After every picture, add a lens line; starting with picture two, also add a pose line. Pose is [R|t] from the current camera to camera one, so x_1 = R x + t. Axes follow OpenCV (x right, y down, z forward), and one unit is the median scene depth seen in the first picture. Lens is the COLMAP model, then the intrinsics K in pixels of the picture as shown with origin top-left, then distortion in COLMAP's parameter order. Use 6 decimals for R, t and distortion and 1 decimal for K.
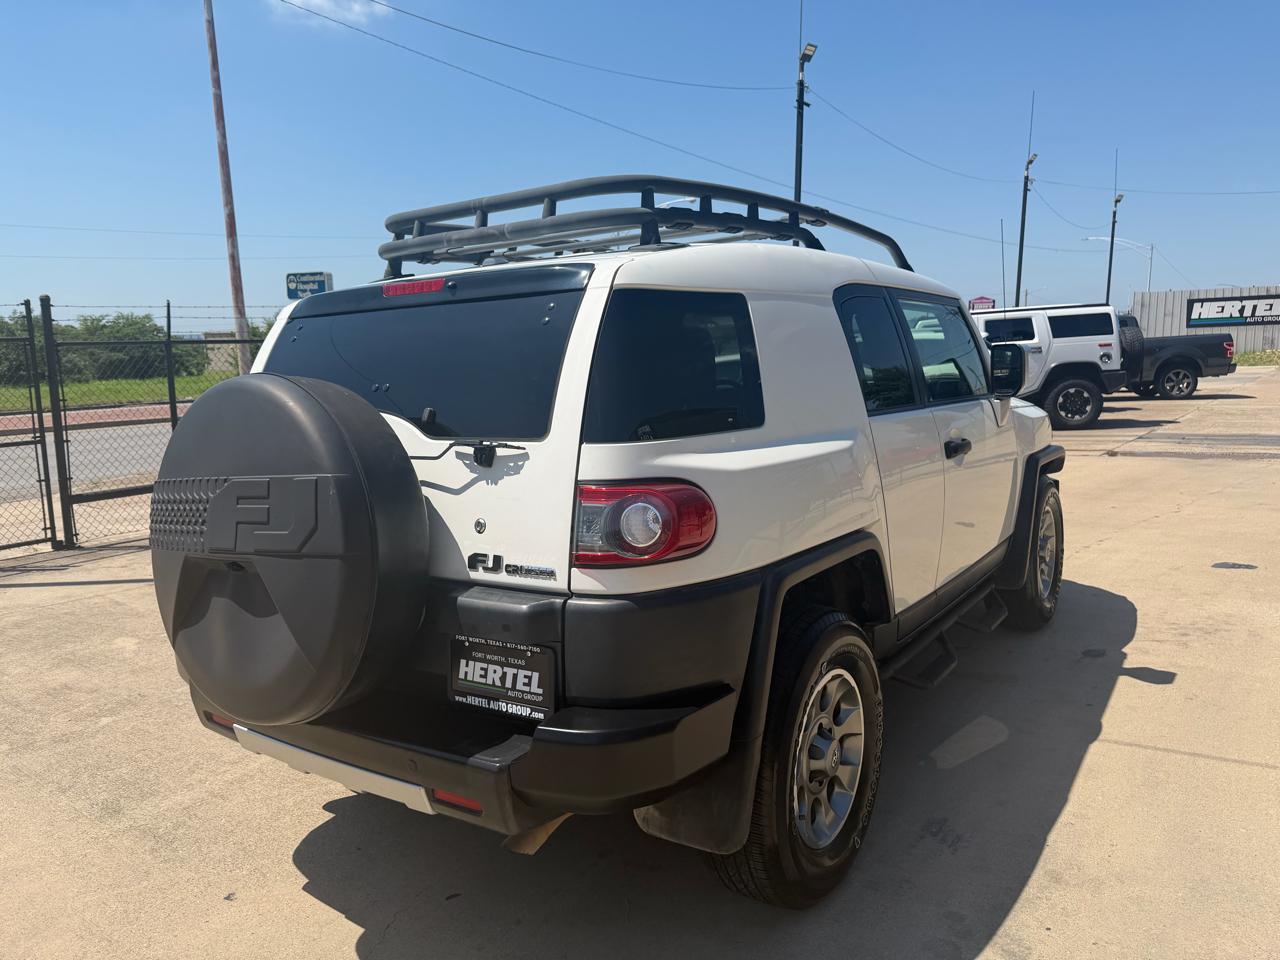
lens RADIAL K [[910.1, 0, 641.6], [0, 910.1, 473.9], [0, 0, 1]] dist [0.016014, -0.023526]
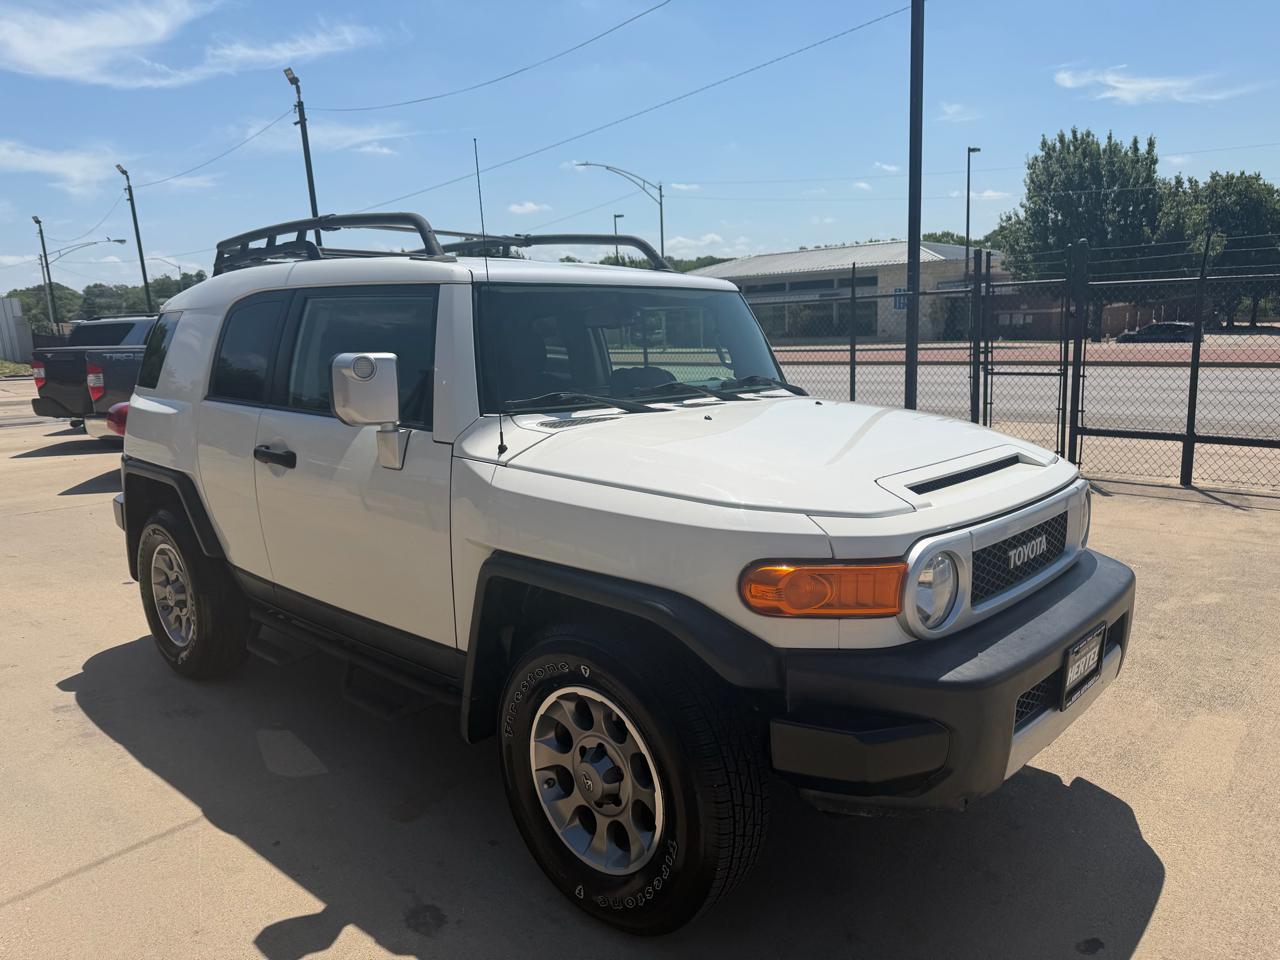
lens RADIAL K [[910.1, 0, 639.0], [0, 910.1, 489.4], [0, 0, 1]] dist [0.016014, -0.023526]
pose [[-0.136126, 0.219100, -0.966160, 1.269417], [-0.096524, 0.967665, 0.233041, -0.264307], [0.985978, 0.124980, -0.110576, 1.532316]]
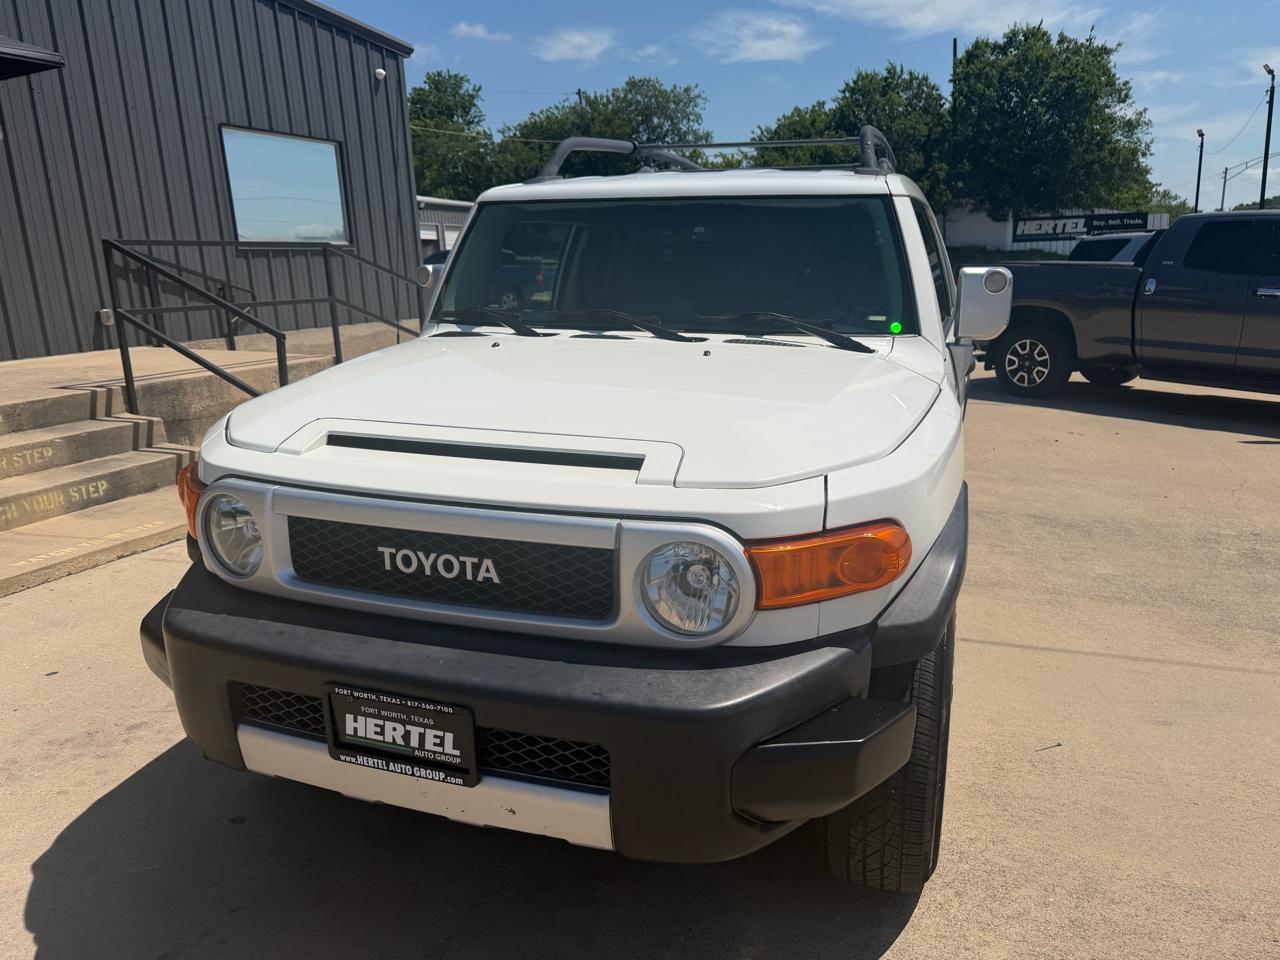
lens RADIAL K [[910.1, 0, 647.8], [0, 910.1, 488.0], [0, 0, 1]] dist [0.016014, -0.023526]
pose [[-0.960213, 0.109831, -0.256765, 0.541166], [0.006506, 0.927967, 0.372606, -0.315349], [0.279193, 0.356110, -0.891761, 2.261123]]
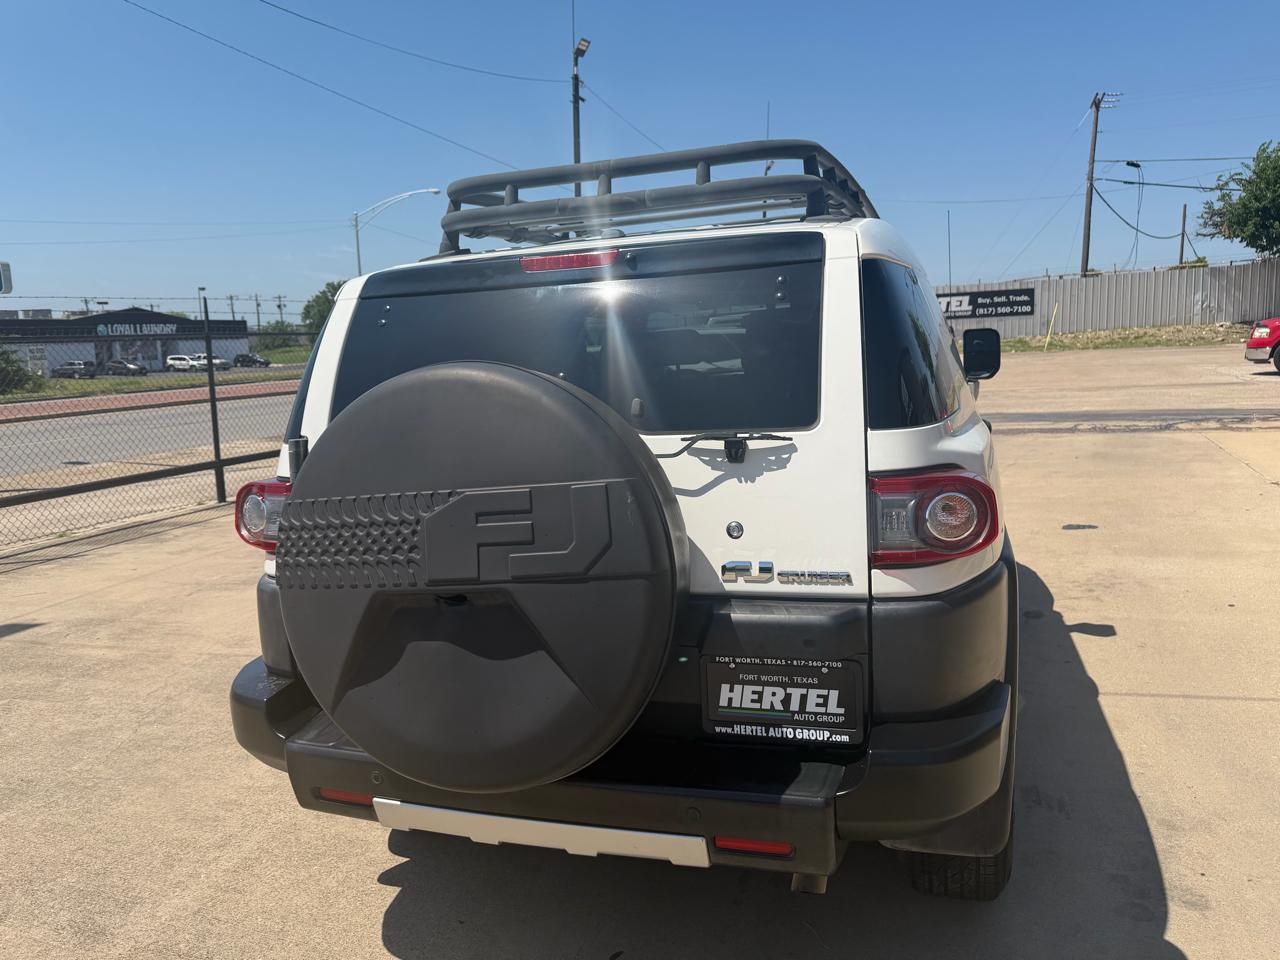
lens RADIAL K [[910.1, 0, 641.0], [0, 910.1, 473.4], [0, 0, 1]] dist [0.016014, -0.023526]
pose [[0.958999, -0.051087, 0.278767, -0.322442], [0.050293, 0.998684, 0.010004, -0.006668], [-0.278911, 0.004426, 0.960307, 0.118626]]
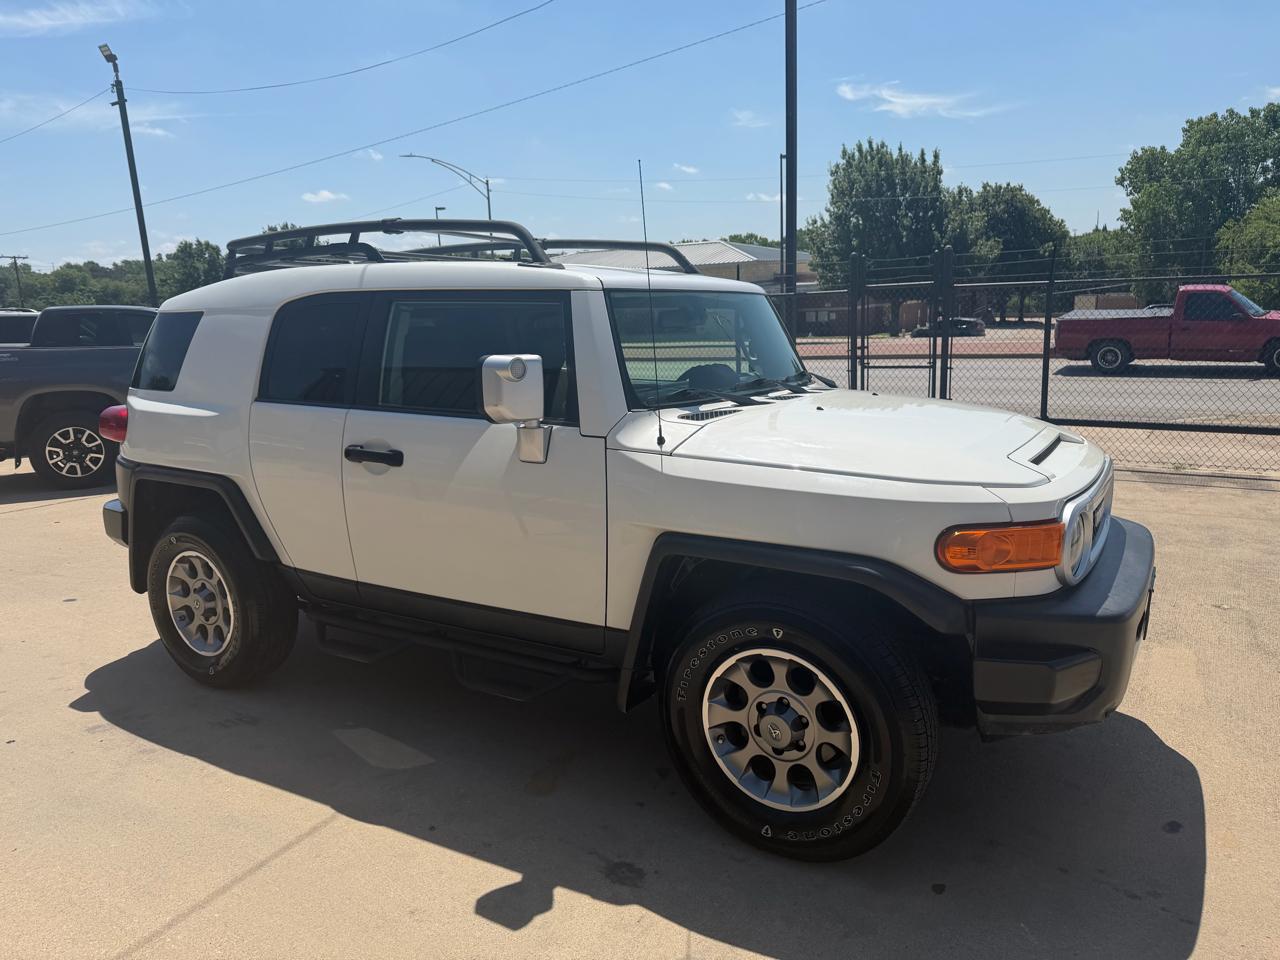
lens RADIAL K [[910.1, 0, 637.5], [0, 910.1, 477.1], [0, 0, 1]] dist [0.016014, -0.023526]
pose [[0.064763, 0.212840, -0.974938, 1.365335], [-0.106508, 0.972883, 0.205316, -0.245255], [0.992200, 0.090542, 0.085676, 1.235003]]
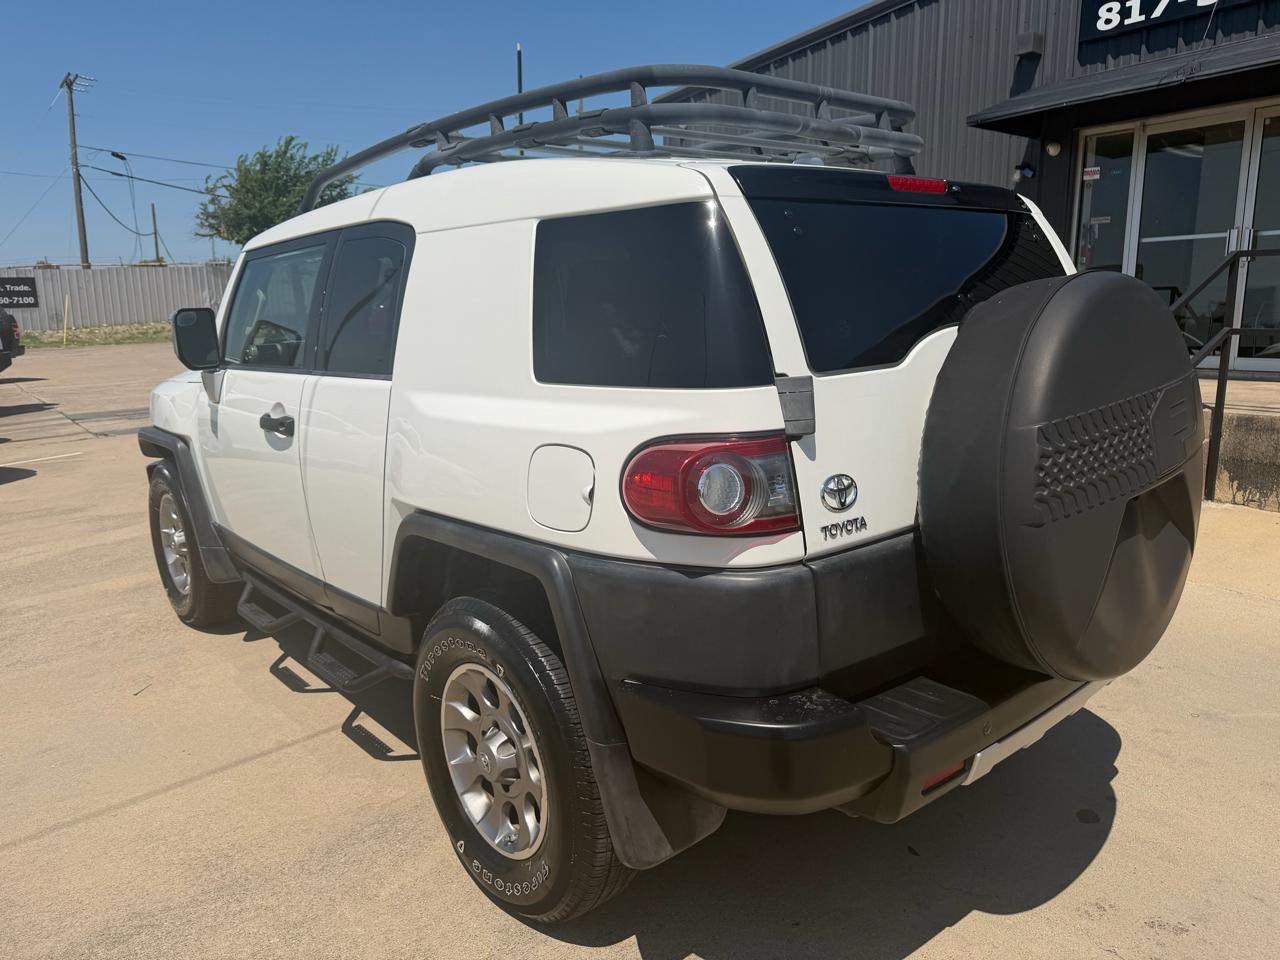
lens RADIAL K [[910.1, 0, 634.1], [0, 910.1, 487.6], [0, 0, 1]] dist [0.016014, -0.023526]
pose [[0.249549, -0.166512, 0.953939, -0.888868], [0.142525, 0.980693, 0.133898, -0.056622], [-0.957816, 0.102546, 0.268463, 0.786067]]
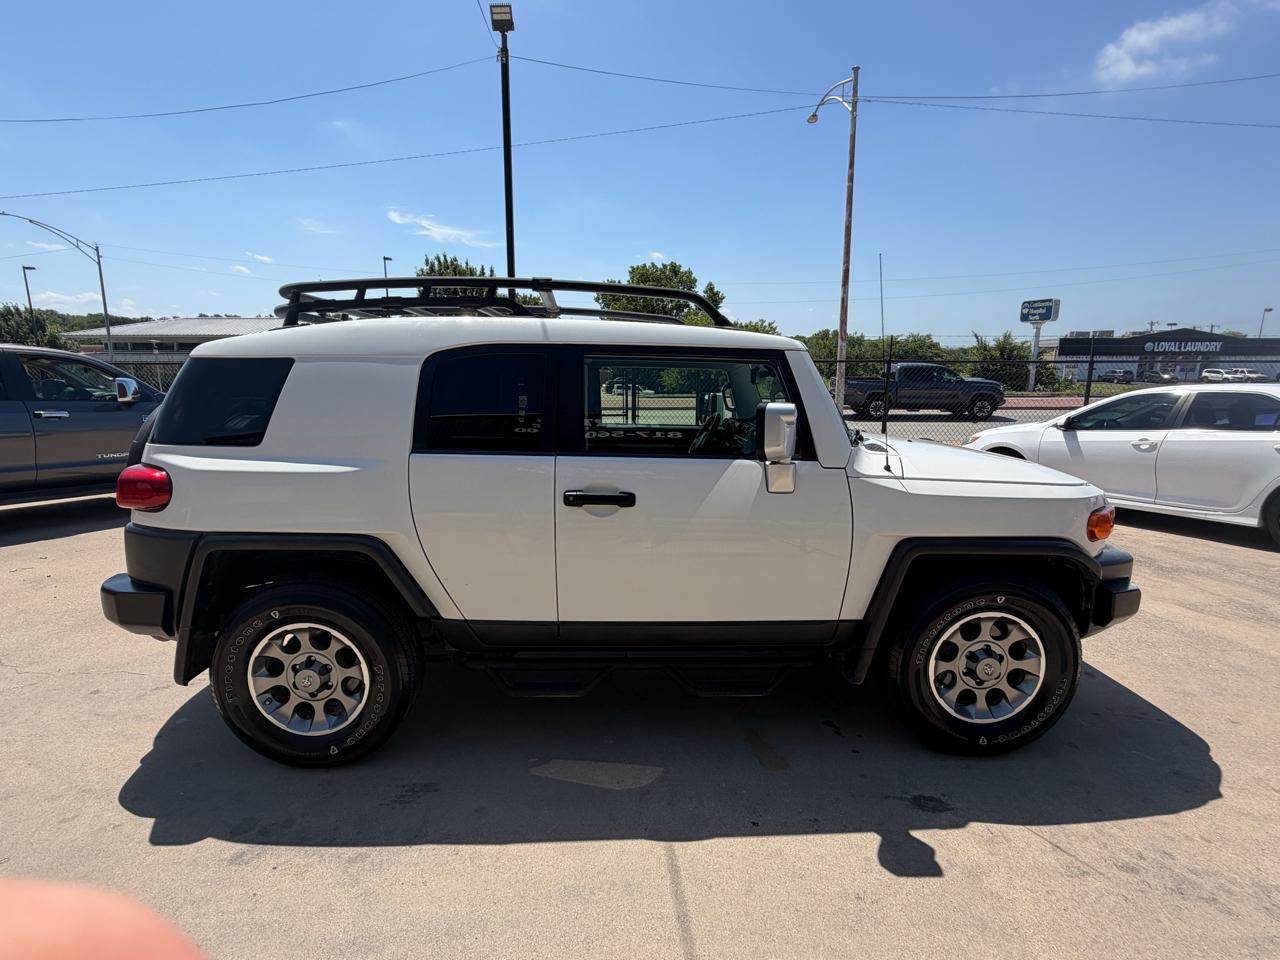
lens RADIAL K [[648.6, 0, 641.0], [0, 648.6, 476.6], [0, 0, 1]] dist [-0.006337, 0.003735]
pose [[0.590206, 0.164376, -0.790340, 0.982503], [-0.128147, 0.985712, 0.109313, -0.144923], [0.797016, 0.036762, 0.602838, 0.605693]]
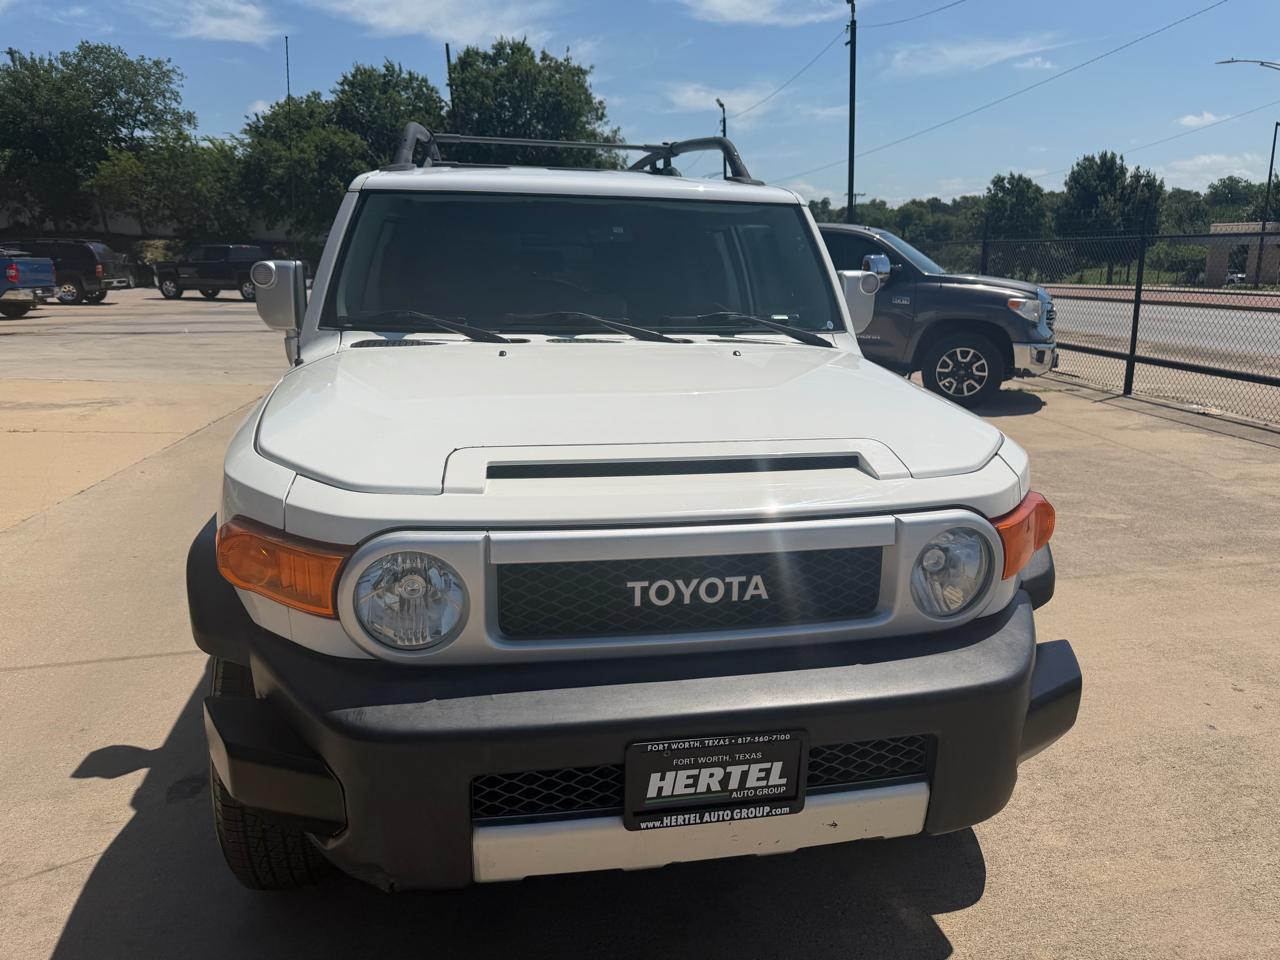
lens RADIAL K [[910.1, 0, 644.9], [0, 910.1, 484.6], [0, 0, 1]] dist [0.016014, -0.023526]
pose [[-0.693666, 0.206455, -0.690076, 0.875942], [-0.074071, 0.932519, 0.353444, -0.301226], [0.716479, 0.296286, -0.631564, 2.039681]]
